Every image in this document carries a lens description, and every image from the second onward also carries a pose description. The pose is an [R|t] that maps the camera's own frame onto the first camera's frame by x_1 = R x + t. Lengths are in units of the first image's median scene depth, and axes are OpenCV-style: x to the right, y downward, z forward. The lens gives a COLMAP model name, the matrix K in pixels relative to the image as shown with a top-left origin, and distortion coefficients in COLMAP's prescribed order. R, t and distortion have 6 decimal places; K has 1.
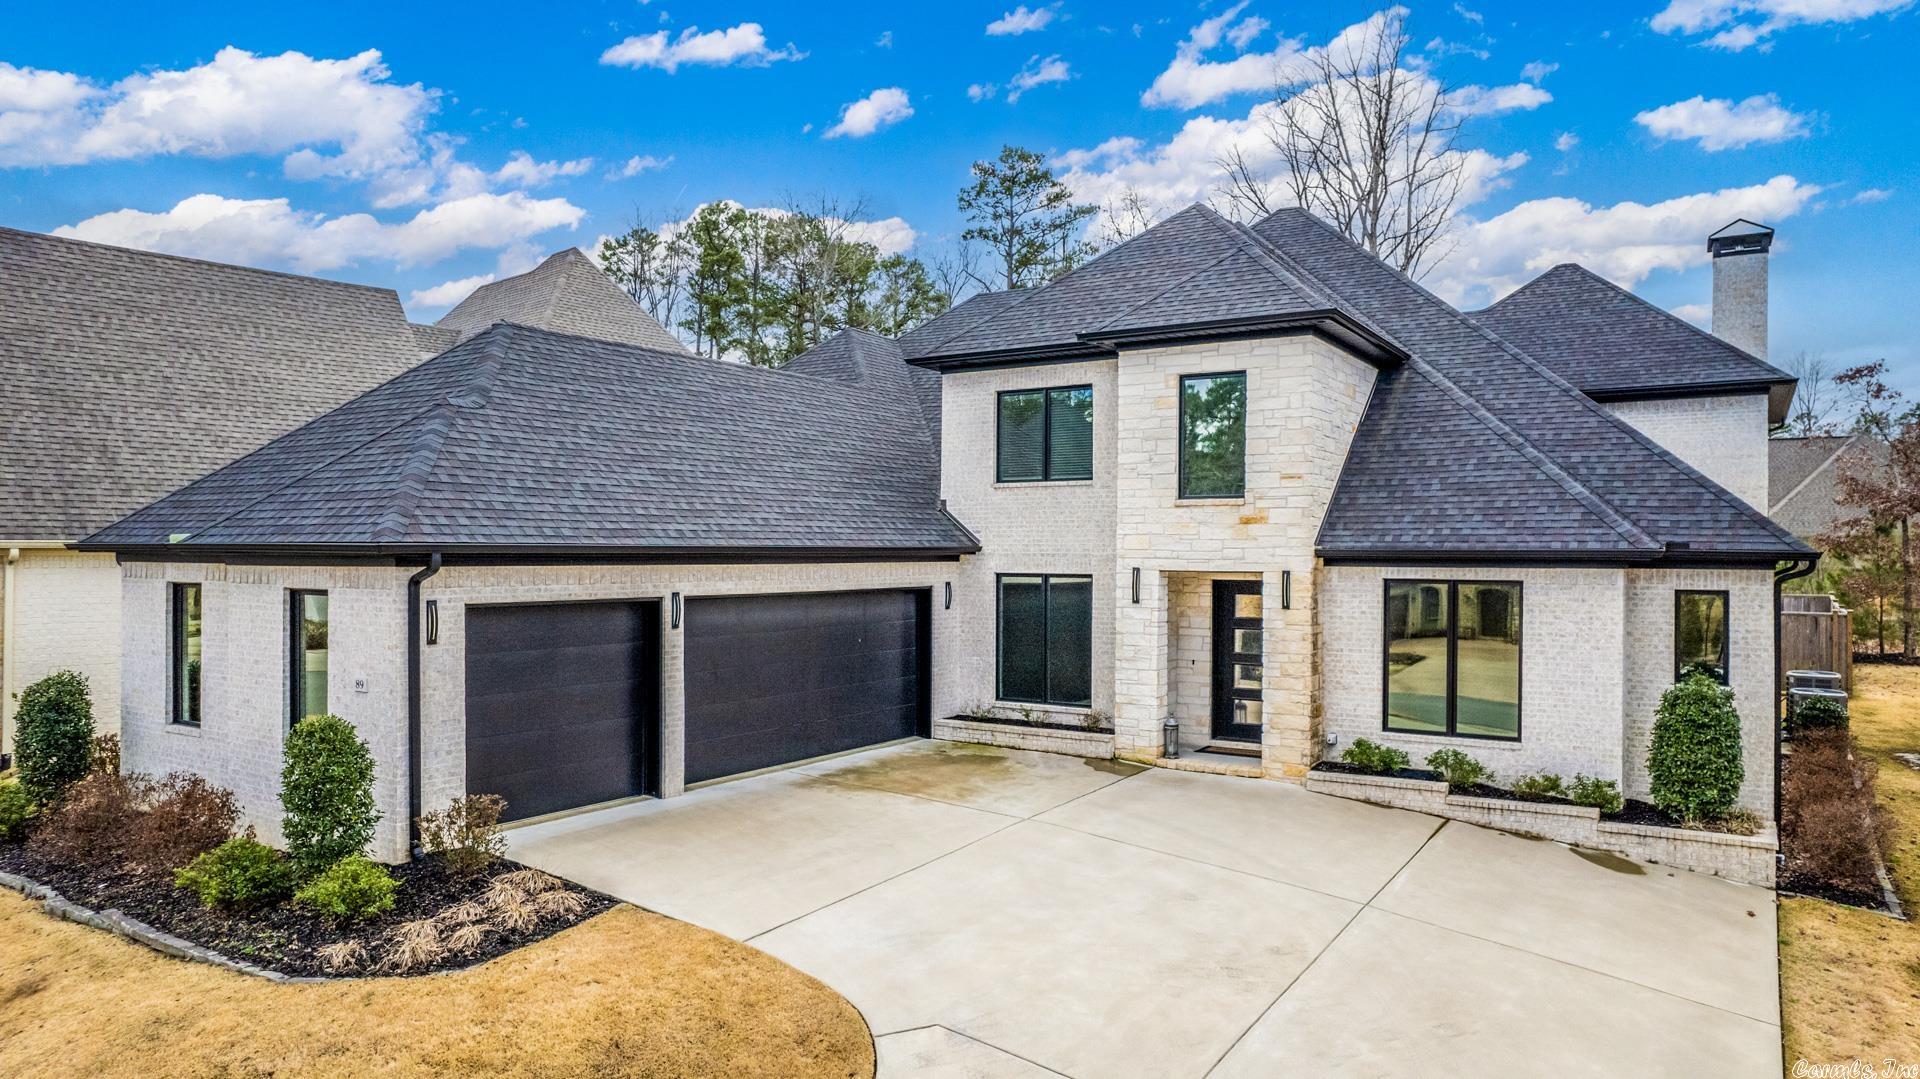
lens RADIAL K [[1207.3, 0, 966.8], [0, 1207.3, 541.4], [0, 0, 1]] dist [-0.008710, 0.002047]
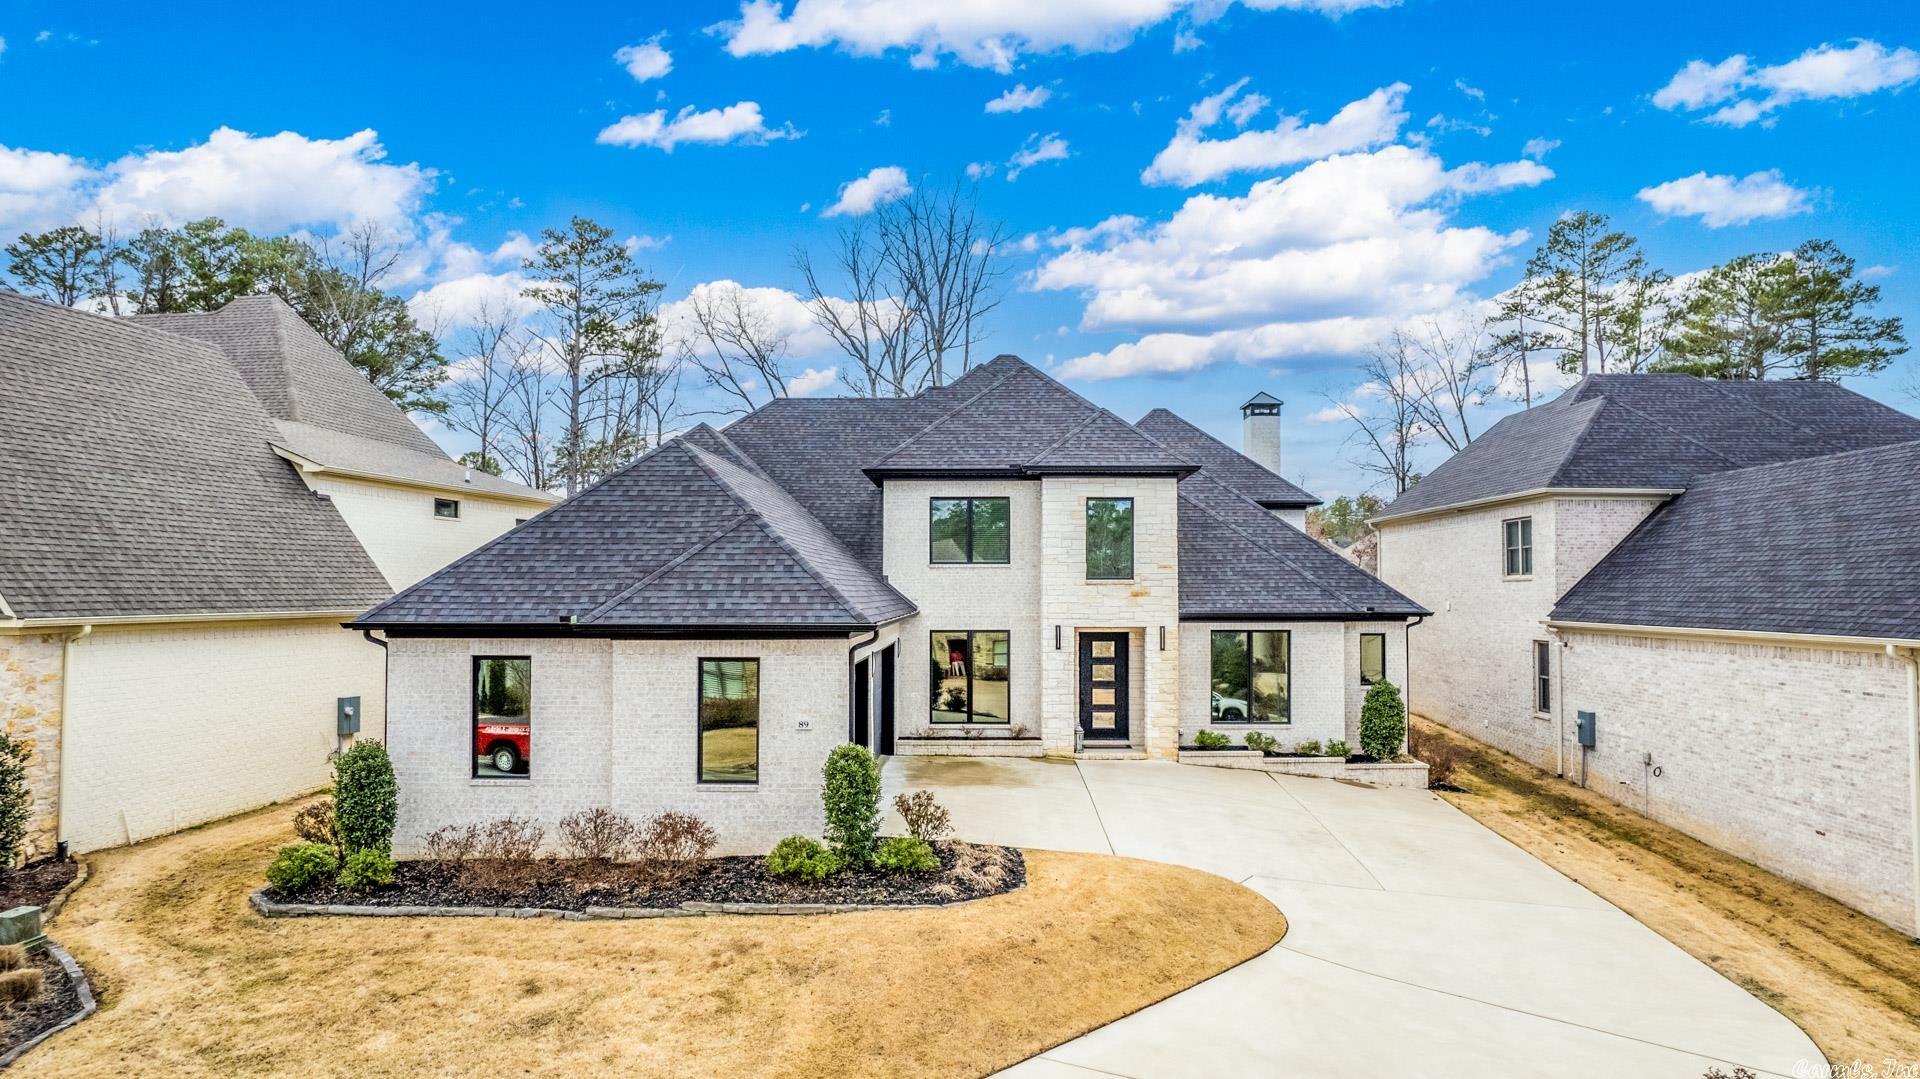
lens RADIAL K [[1207.3, 0, 960.6], [0, 1207.3, 549.5], [0, 0, 1]] dist [-0.008710, 0.002047]
pose [[0.854839, 0.014393, 0.518693, -0.767219], [-0.001448, 0.999677, -0.025354, -0.035016], [-0.518891, 0.020922, 0.854584, -0.211283]]
